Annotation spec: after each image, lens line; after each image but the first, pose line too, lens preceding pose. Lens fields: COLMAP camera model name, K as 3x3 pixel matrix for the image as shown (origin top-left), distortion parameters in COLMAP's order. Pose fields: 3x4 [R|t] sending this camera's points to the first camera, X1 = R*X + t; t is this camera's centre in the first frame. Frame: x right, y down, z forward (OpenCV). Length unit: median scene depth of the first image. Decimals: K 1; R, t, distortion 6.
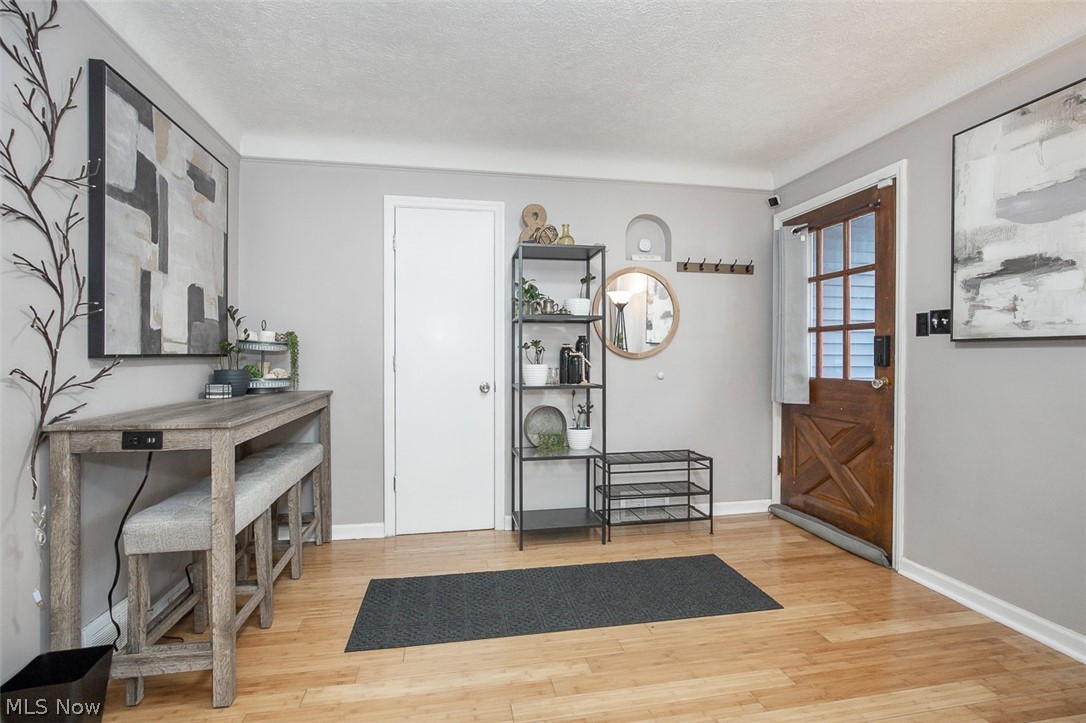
lens RADIAL K [[506.9, 0, 539.1], [0, 506.9, 348.1], [0, 0, 1]] dist [-0.000478, -0.000164]
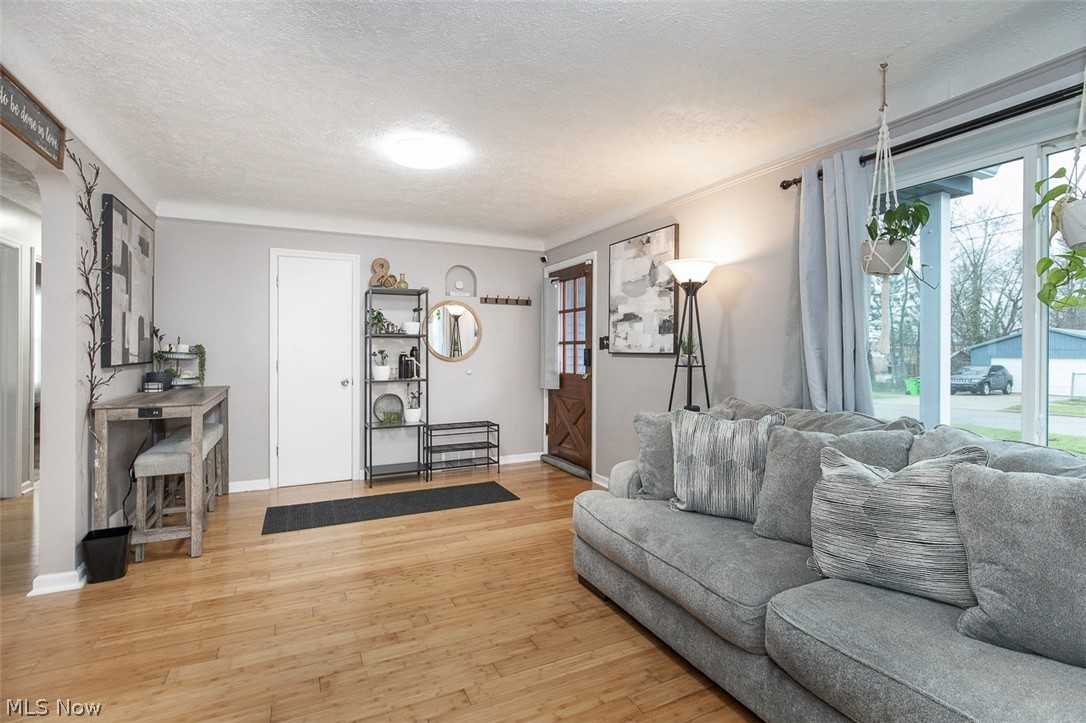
lens RADIAL K [[506.9, 0, 539.1], [0, 506.9, 348.1], [0, 0, 1]] dist [-0.000478, -0.000164]
pose [[0.963490, 0.001899, 0.267738, 0.041644], [-0.004749, 0.999939, 0.009999, -0.038650], [-0.267703, -0.010905, 0.963440, -0.576503]]
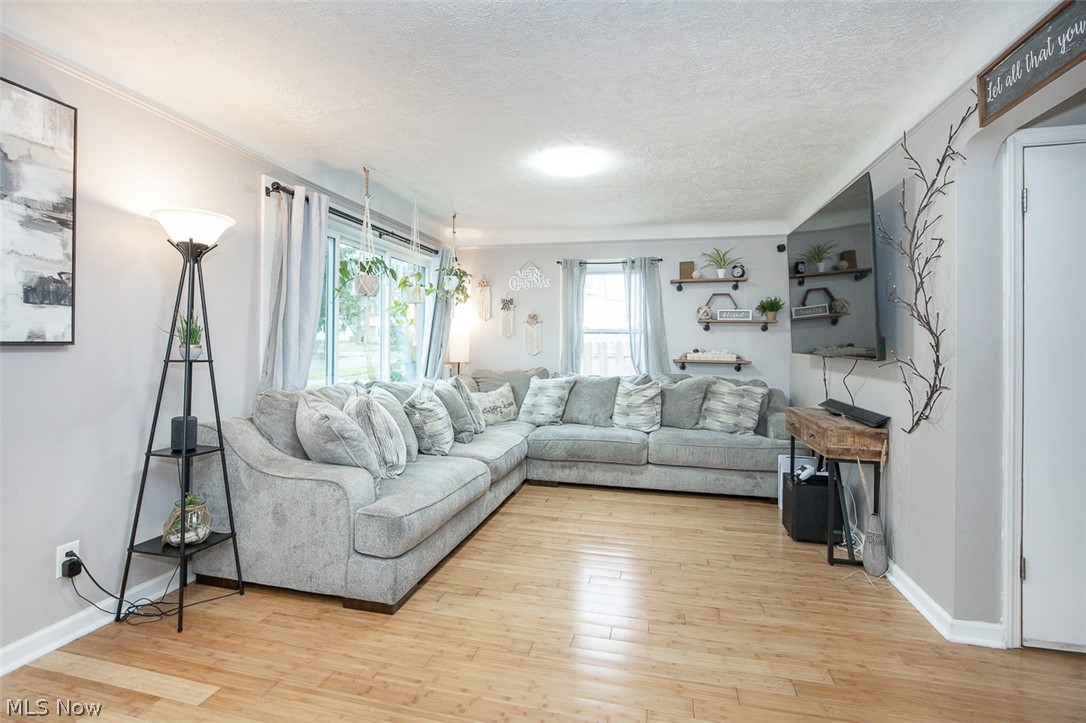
lens RADIAL K [[506.9, 0, 539.1], [0, 506.9, 348.1], [0, 0, 1]] dist [-0.000478, -0.000164]
pose [[-0.913279, -0.012324, 0.407147, -0.154909], [-0.017328, 0.999813, -0.008604, -0.013504], [-0.406965, -0.014912, -0.913322, 0.879683]]
